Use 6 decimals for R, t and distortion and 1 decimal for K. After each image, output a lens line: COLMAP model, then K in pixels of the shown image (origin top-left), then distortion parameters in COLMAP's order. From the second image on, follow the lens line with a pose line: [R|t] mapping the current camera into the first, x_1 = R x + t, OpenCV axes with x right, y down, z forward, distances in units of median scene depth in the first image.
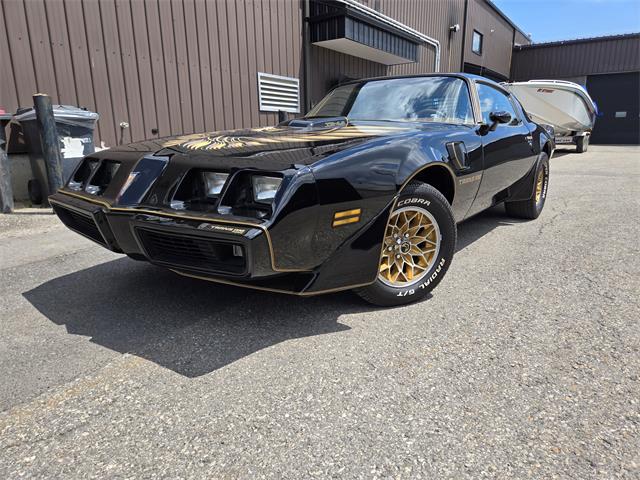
lens RADIAL K [[434.1, 0, 328.8], [0, 434.1, 242.9], [0, 0, 1]] dist [0.051022, -0.041653]
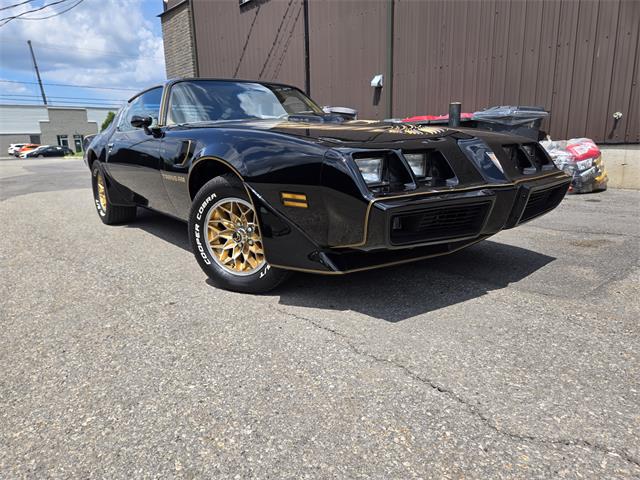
lens RADIAL K [[434.1, 0, 320.8], [0, 434.1, 242.0], [0, 0, 1]] dist [0.051022, -0.041653]
pose [[-0.343337, 0.219111, -0.913296, 1.573203], [-0.190060, 0.936080, 0.296027, -0.478451], [0.919781, 0.275219, -0.279746, 2.074490]]
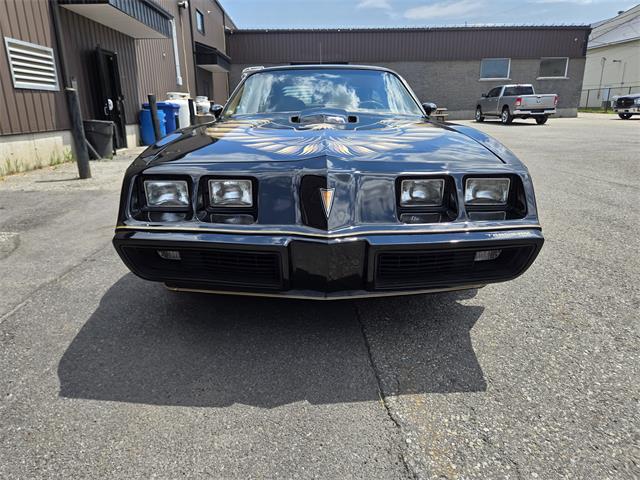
lens RADIAL K [[434.1, 0, 318.5], [0, 434.1, 235.7], [0, 0, 1]] dist [0.051022, -0.041653]
pose [[0.806686, -0.168171, 0.566547, -0.765946], [0.149945, 0.985530, 0.079040, -0.114621], [-0.571641, 0.021190, 0.820230, 0.276912]]
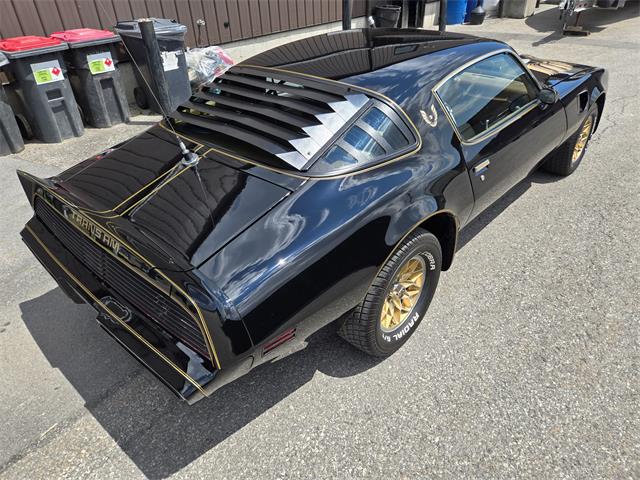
lens RADIAL K [[434.1, 0, 322.3], [0, 434.1, 238.3], [0, 0, 1]] dist [0.051022, -0.041653]
pose [[0.992537, 0.037310, -0.116095, -0.076150], [0.002035, 0.946844, 0.321688, -0.309134], [0.121926, -0.319523, 0.939702, -0.371133]]
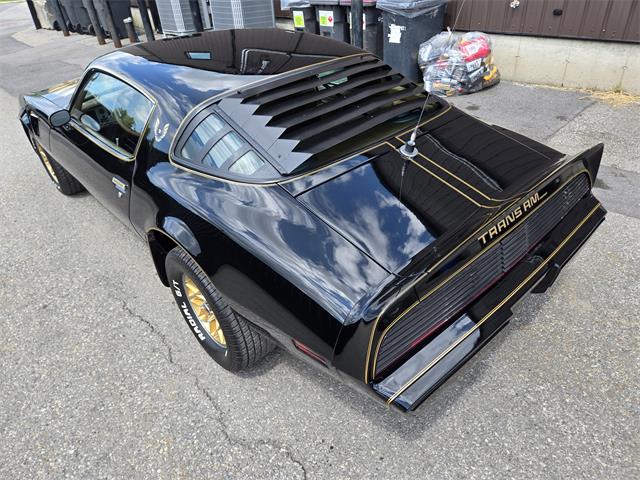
lens RADIAL K [[434.1, 0, 324.3], [0, 434.1, 236.4], [0, 0, 1]] dist [0.051022, -0.041653]
pose [[-0.256864, 0.551915, -0.793354, 1.491498], [-0.162548, 0.784532, 0.598405, -0.982649], [0.952680, 0.282666, -0.111805, 2.339854]]
